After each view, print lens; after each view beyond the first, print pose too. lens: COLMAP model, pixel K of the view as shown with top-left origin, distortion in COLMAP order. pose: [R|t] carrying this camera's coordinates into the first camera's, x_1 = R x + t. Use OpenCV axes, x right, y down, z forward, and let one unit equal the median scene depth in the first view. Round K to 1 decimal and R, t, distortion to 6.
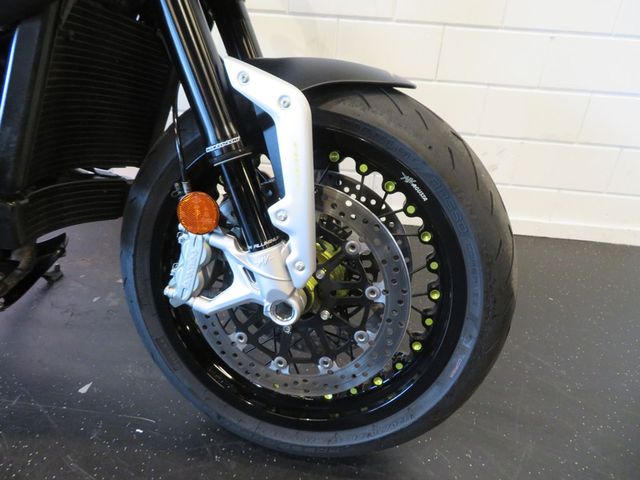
lens RADIAL K [[462.4, 0, 319.0], [0, 462.4, 238.2], [0, 0, 1]] dist [-0.012538, 0.010933]
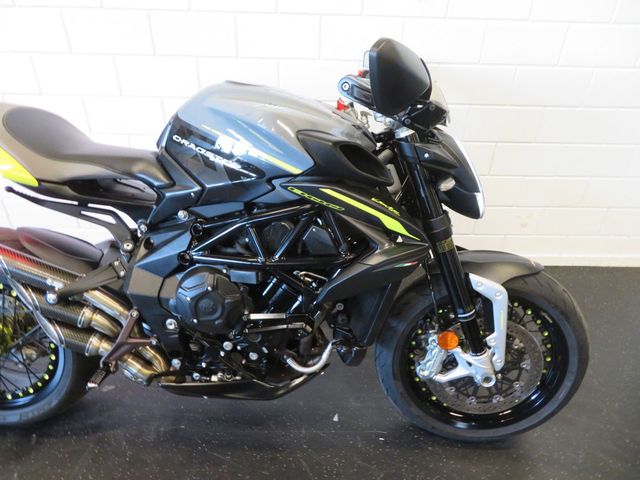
lens RADIAL K [[462.4, 0, 320.4], [0, 462.4, 235.9], [0, 0, 1]] dist [-0.012538, 0.010933]
pose [[0.992770, -0.086093, 0.083641, -0.903476], [0.078801, 0.993097, 0.086887, -0.698924], [-0.090544, -0.079668, 0.992701, -0.906105]]
